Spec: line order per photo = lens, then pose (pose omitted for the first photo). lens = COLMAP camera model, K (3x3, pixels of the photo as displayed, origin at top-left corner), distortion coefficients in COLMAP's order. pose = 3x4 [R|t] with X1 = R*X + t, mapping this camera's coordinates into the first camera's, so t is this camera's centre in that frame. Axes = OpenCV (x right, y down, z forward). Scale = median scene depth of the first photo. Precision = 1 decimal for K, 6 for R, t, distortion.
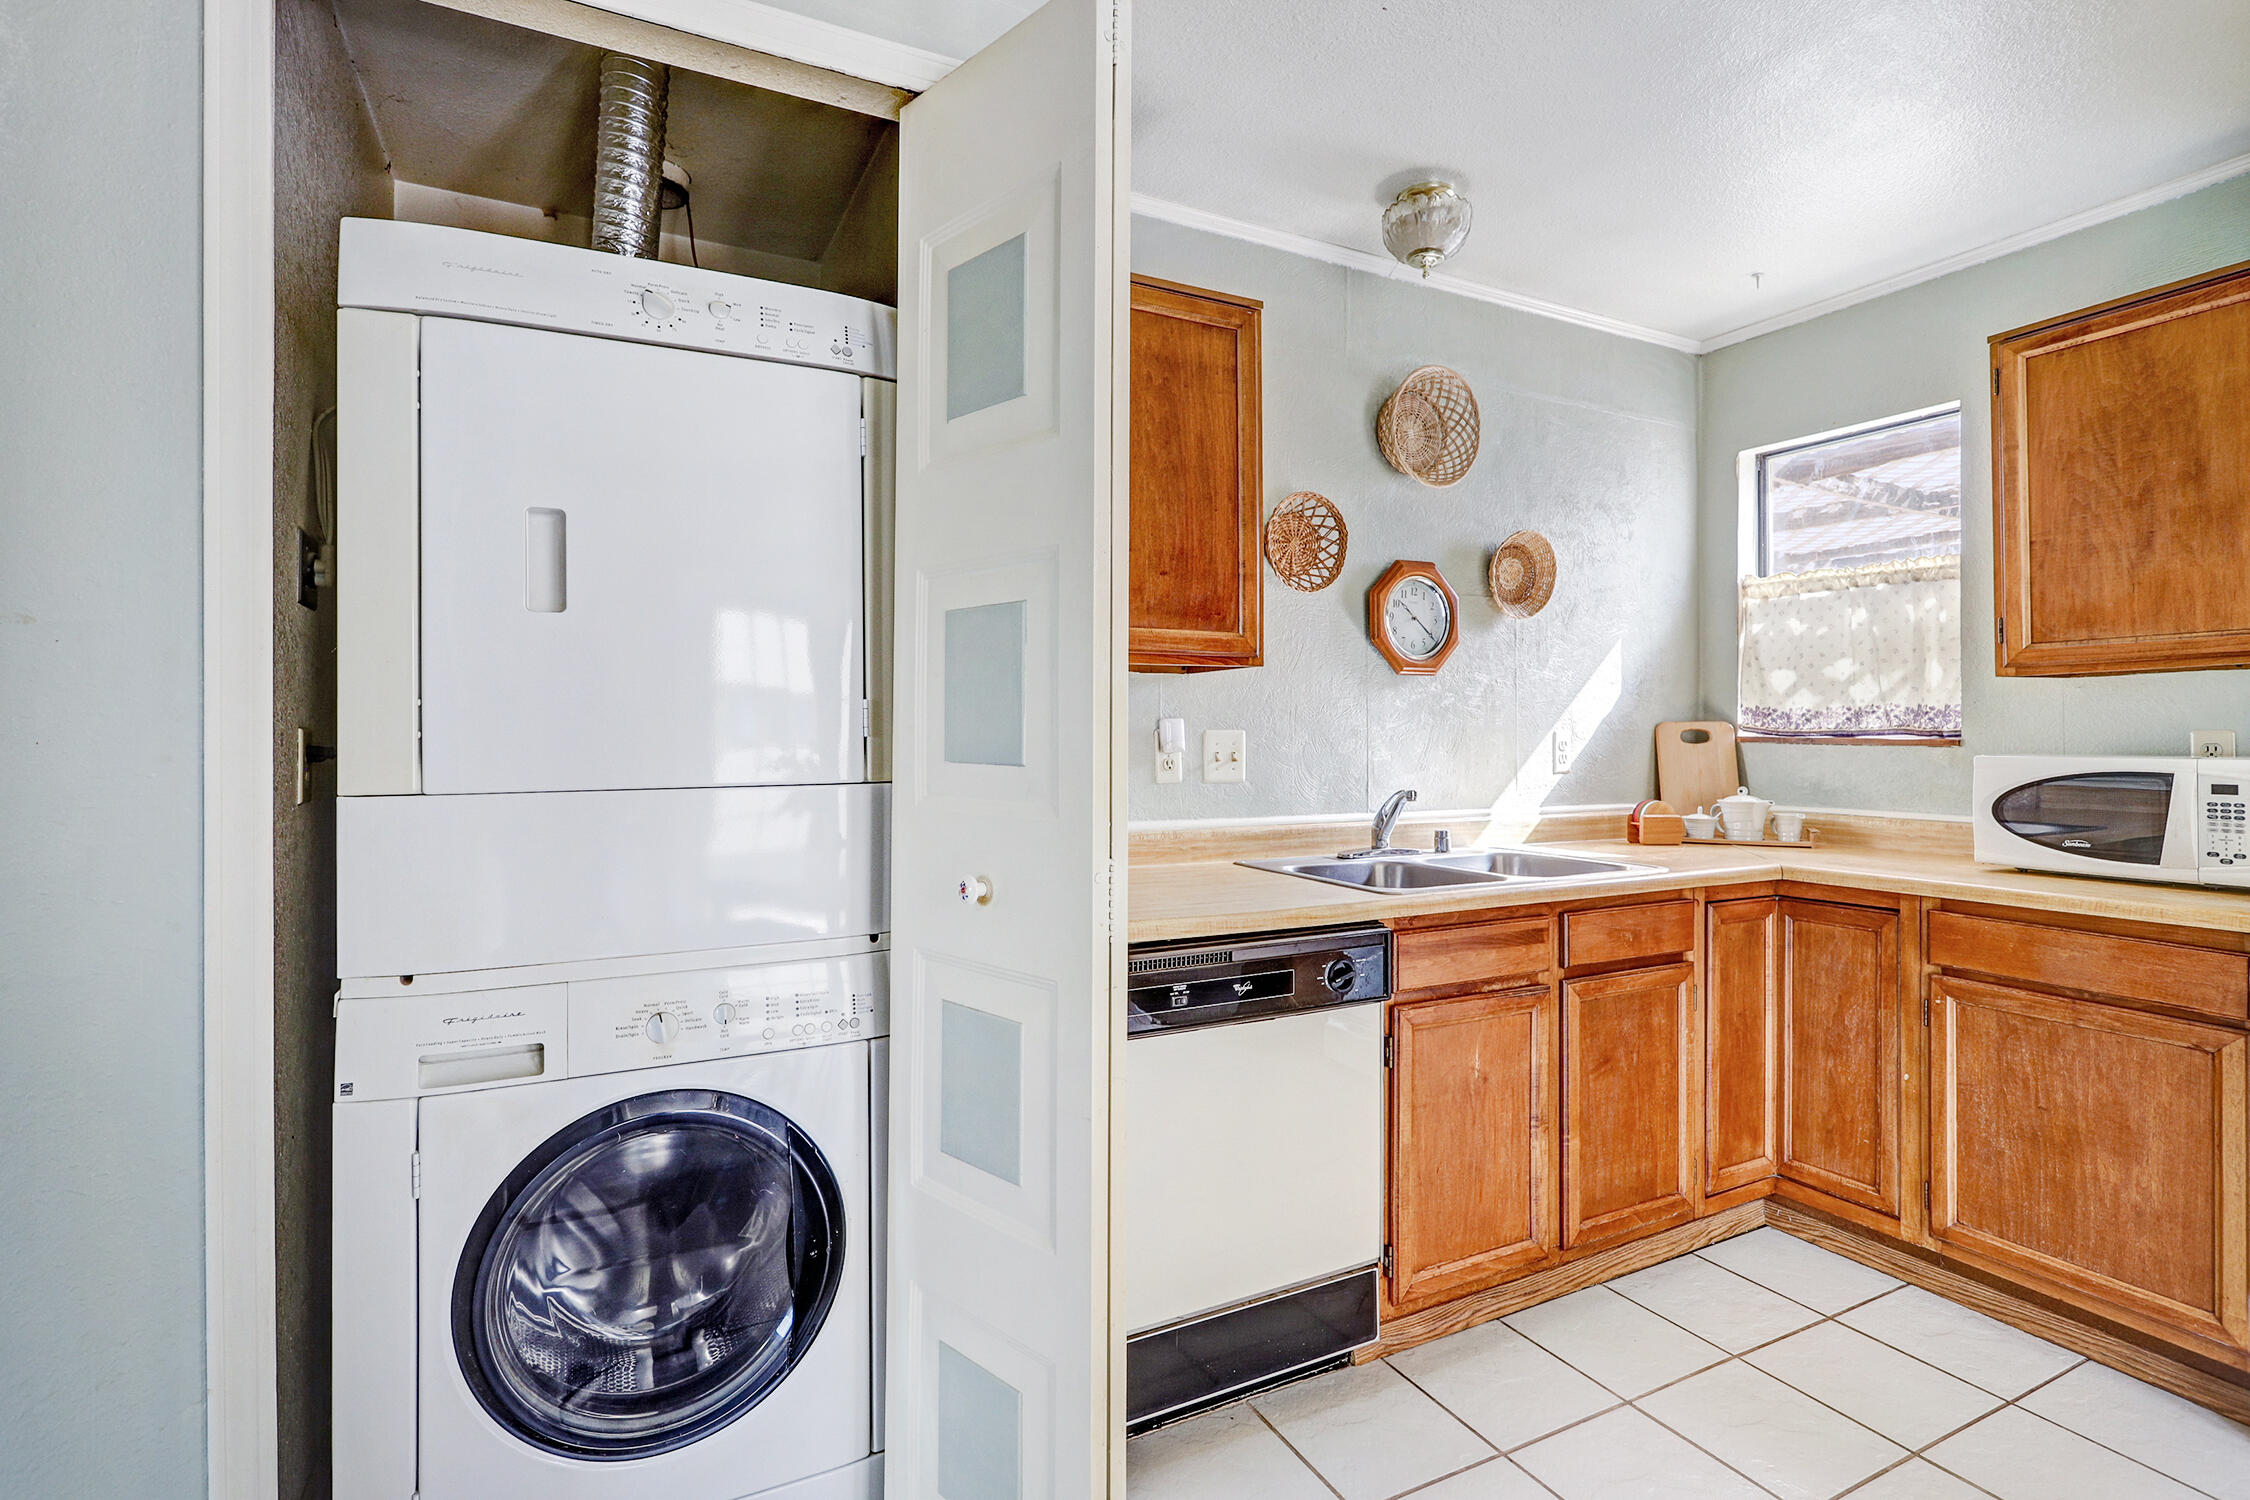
lens RADIAL K [[1064.4, 0, 1143.2], [0, 1064.4, 731.8], [0, 0, 1]] dist [0.000414, 0.000994]
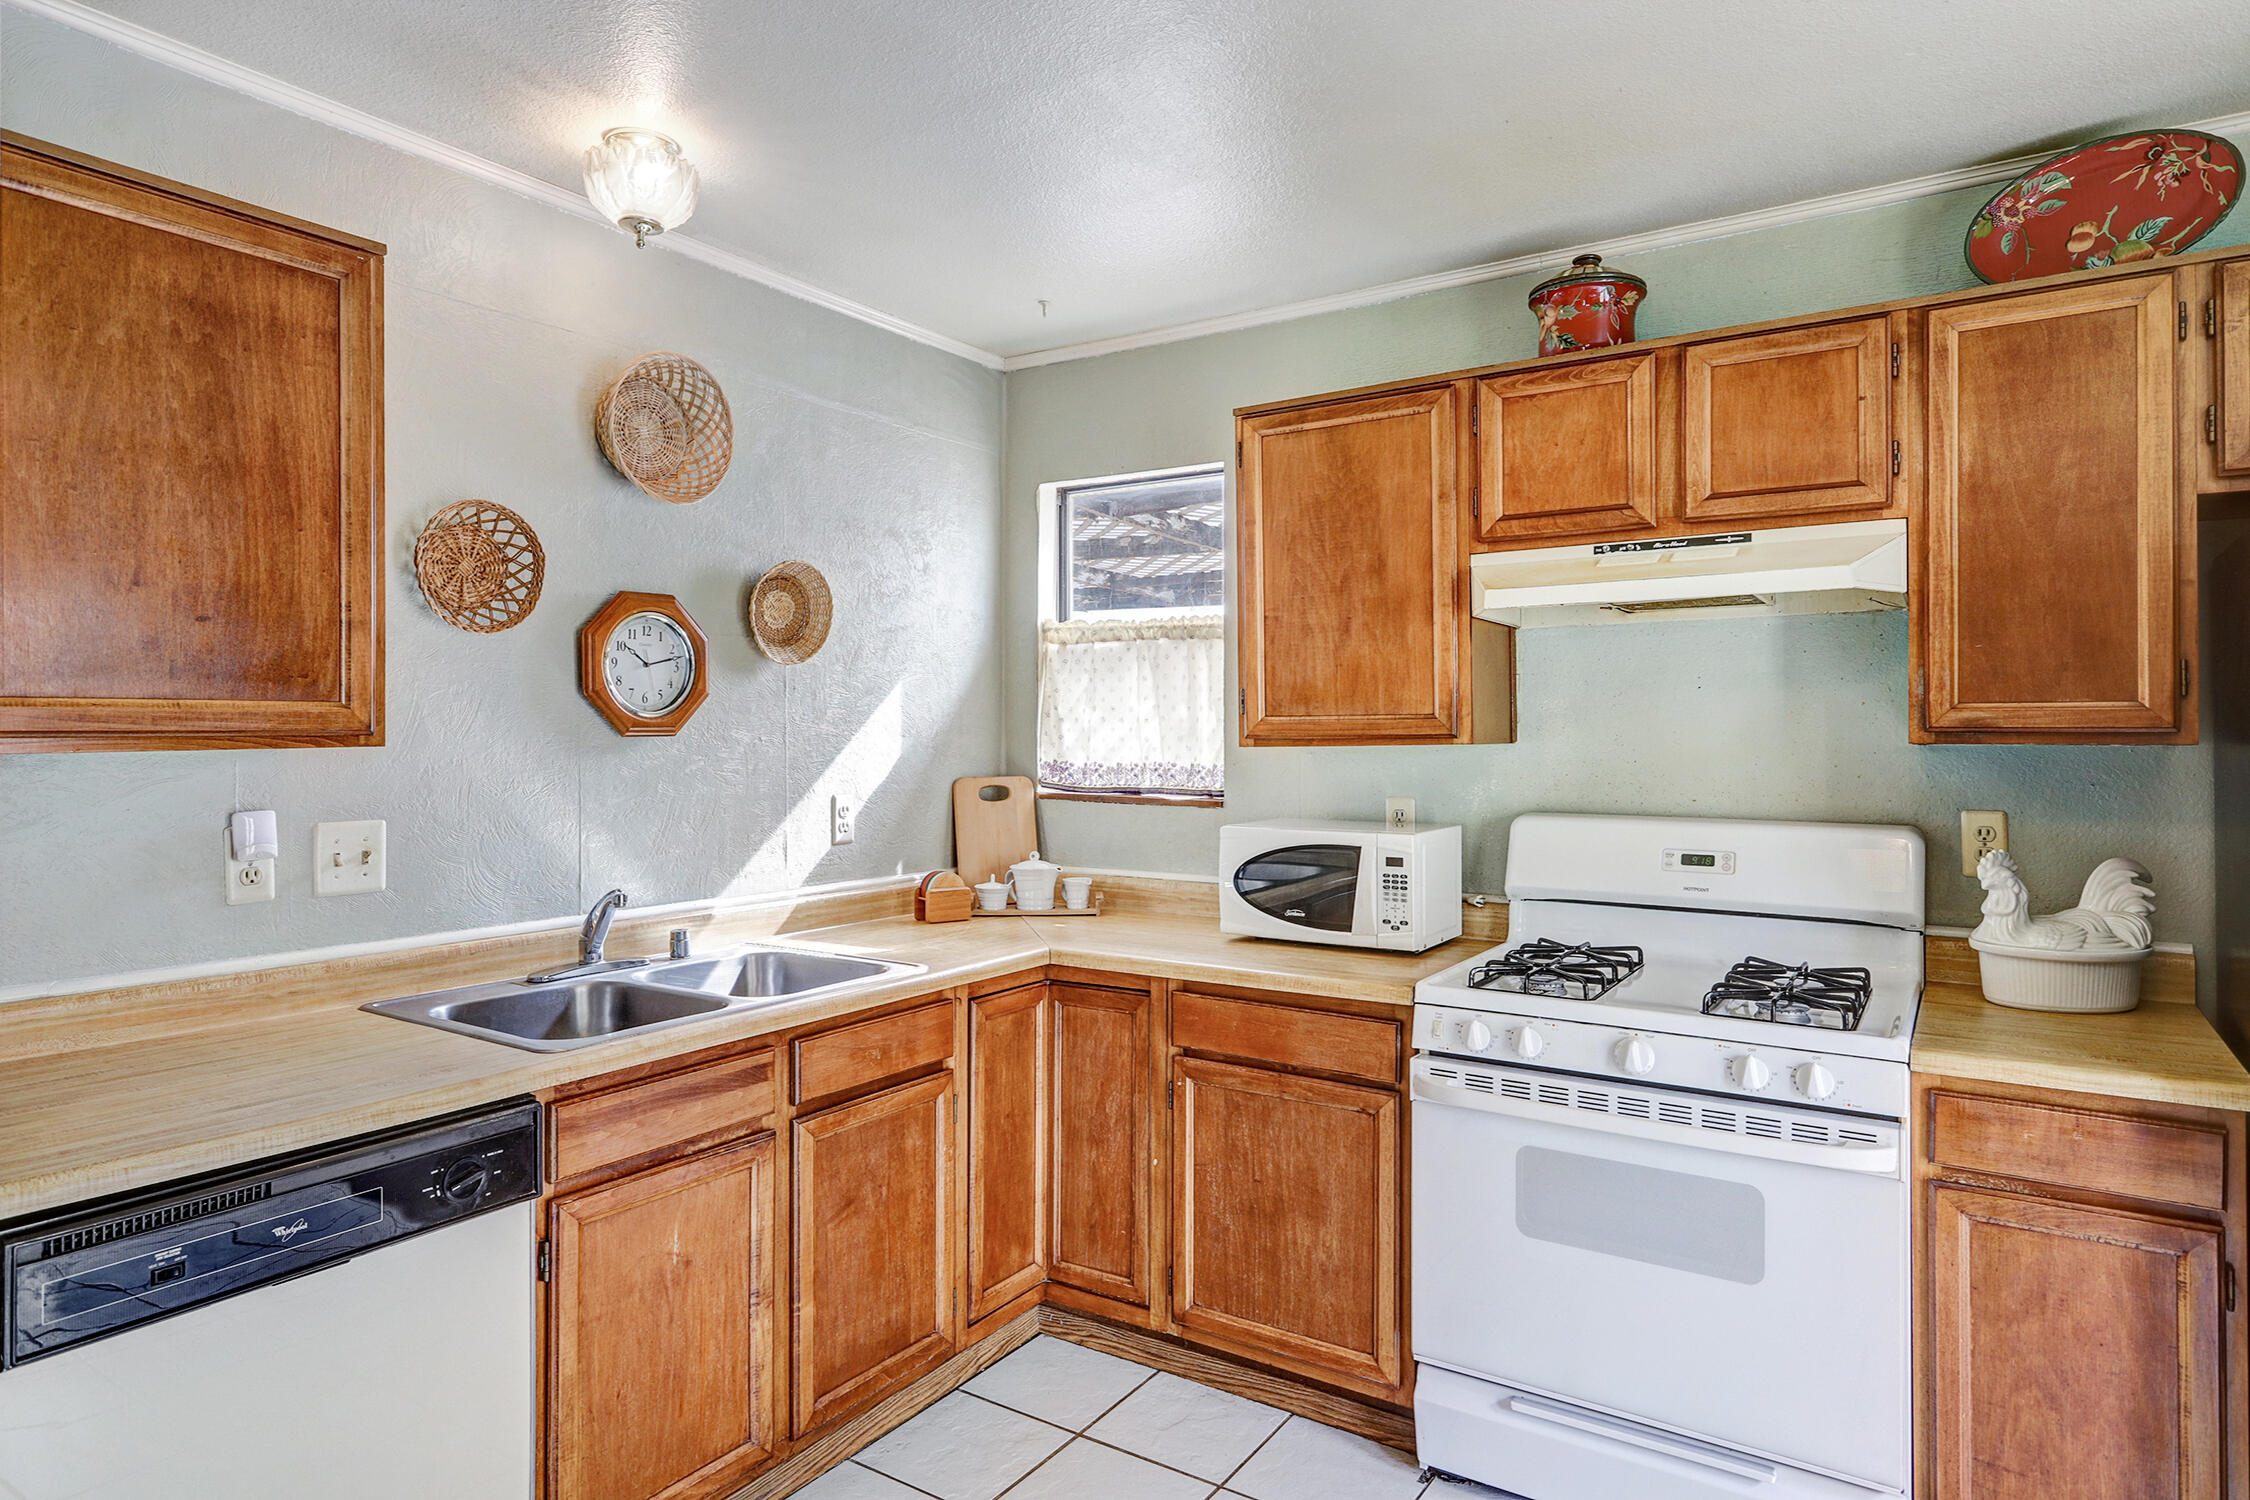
lens RADIAL K [[1273.3, 0, 1125.5], [0, 1273.3, 730.2], [0, 0, 1]] dist [-0.003937, 0.000388]
pose [[0.875284, 0.002835, 0.483600, 0.129376], [-0.003616, 0.999993, 0.000682, -0.071660], [-0.483595, -0.002346, 0.875289, -0.004503]]
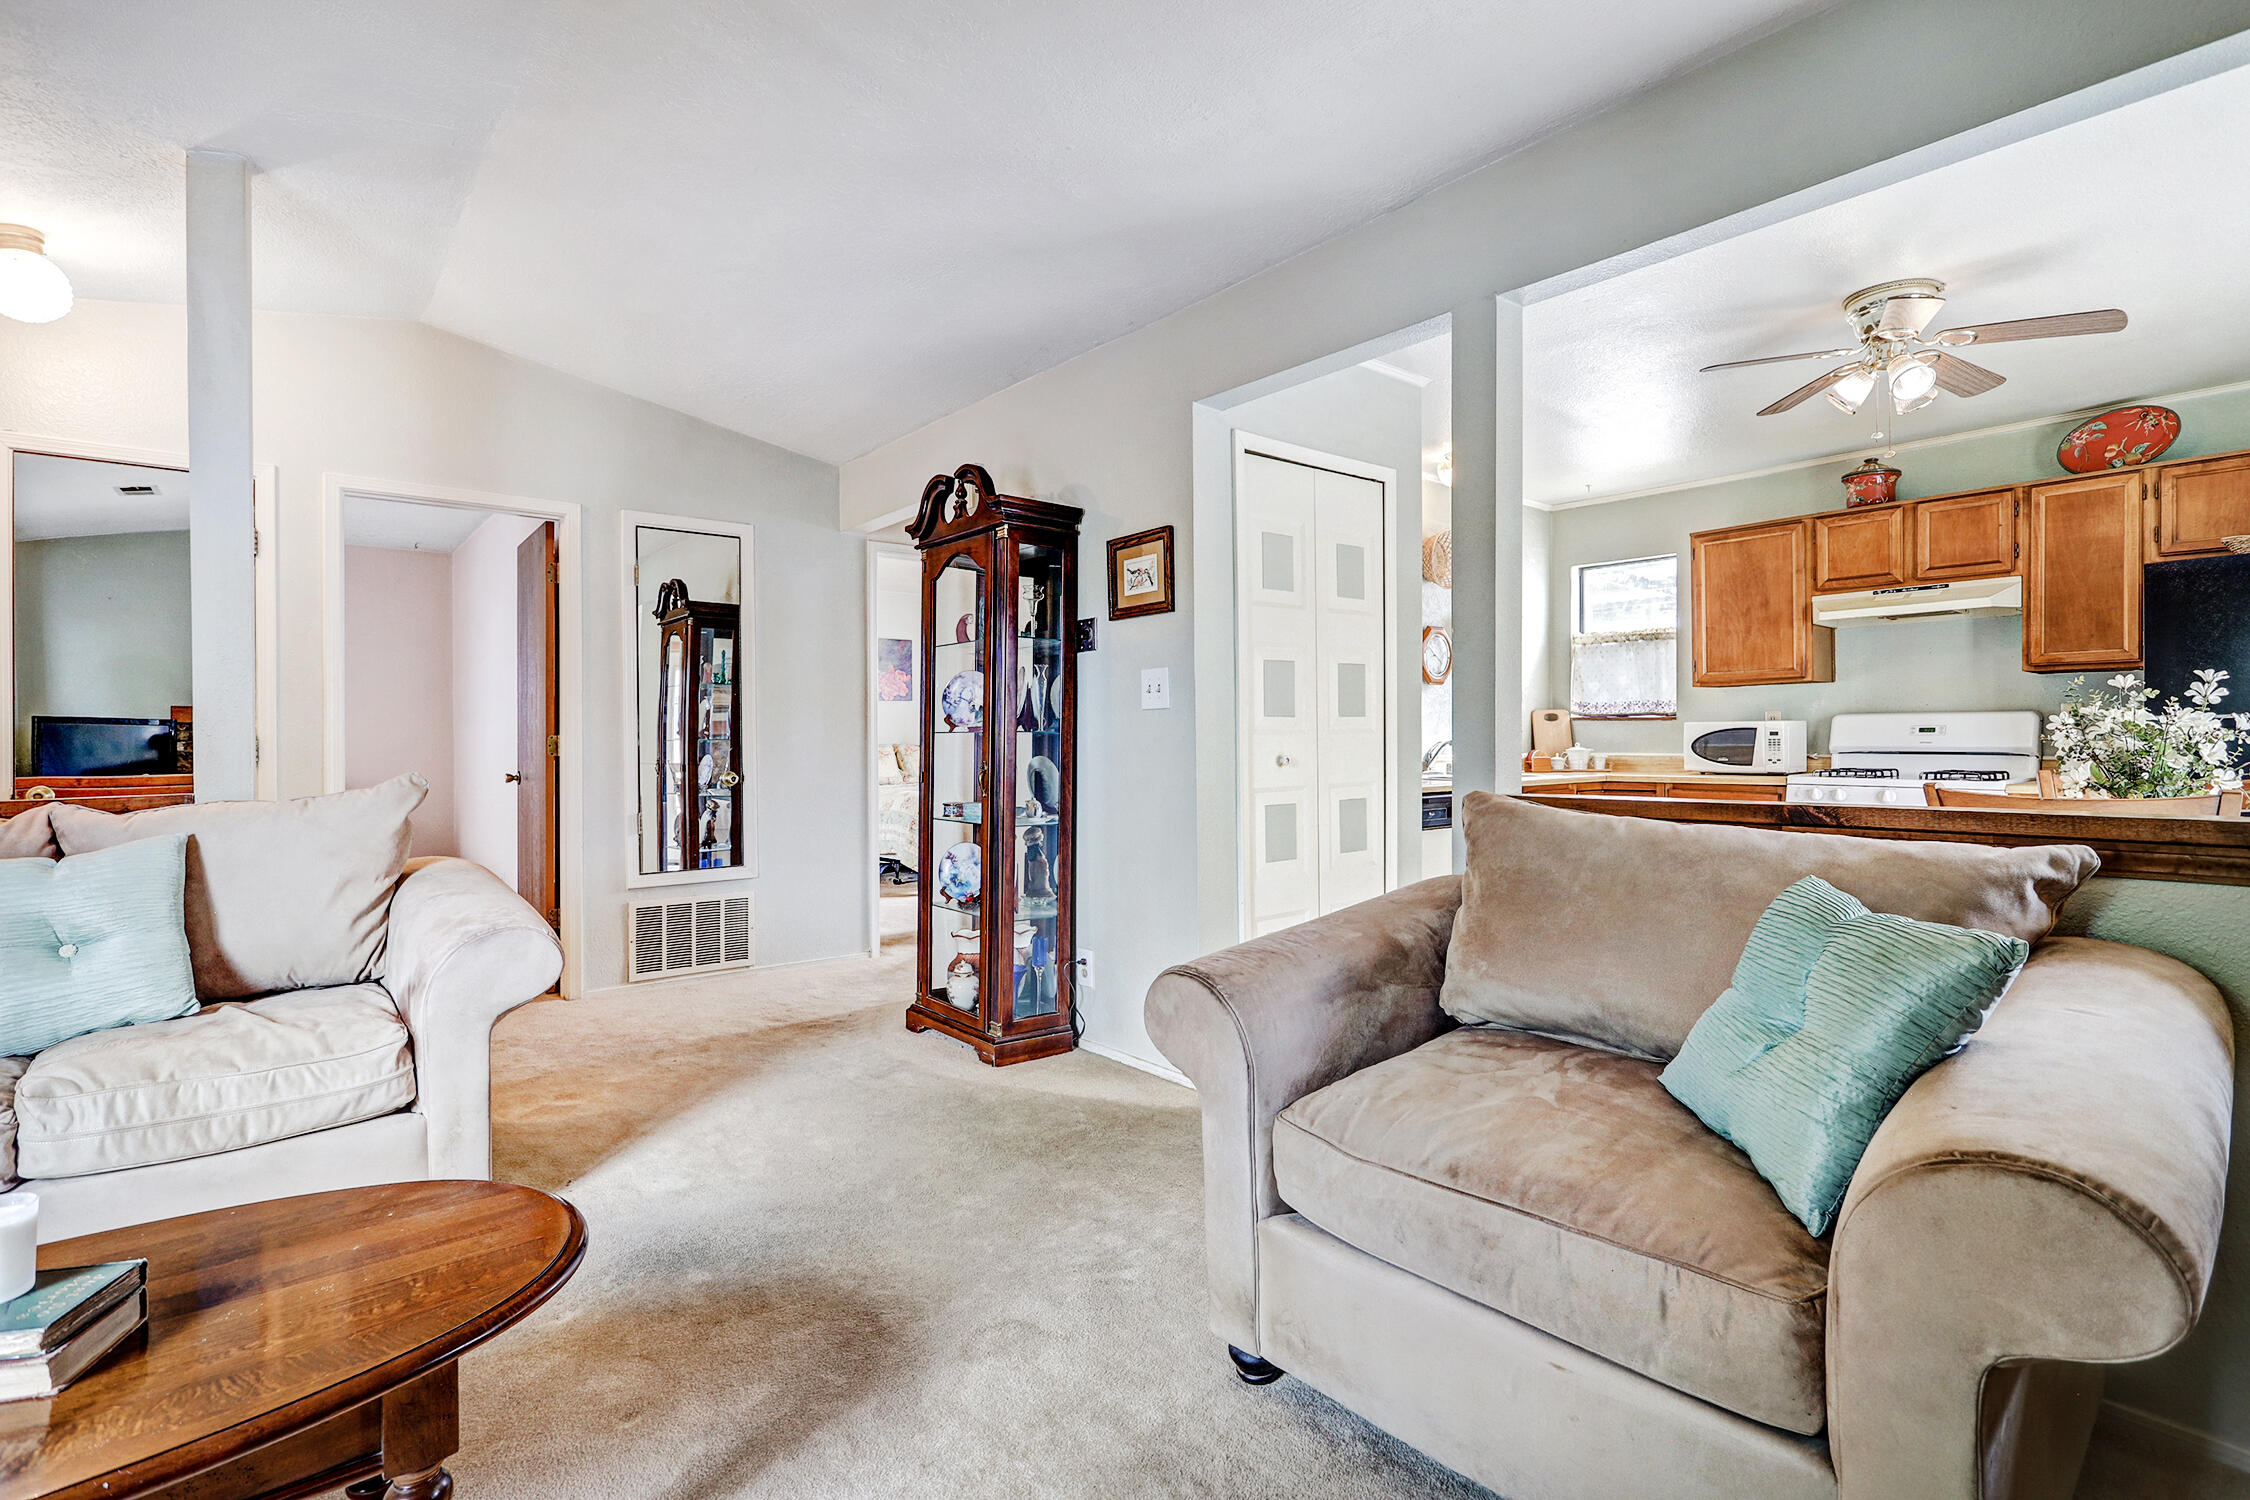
lens RADIAL K [[1072.3, 0, 1154.3], [0, 1072.3, 751.5], [0, 0, 1]] dist [-0.002624, -0.000369]
pose [[0.973548, -0.009287, 0.228294, -0.847480], [0.005538, 0.999839, 0.017054, 0.040447], [-0.228415, -0.015338, 0.973443, -0.971279]]
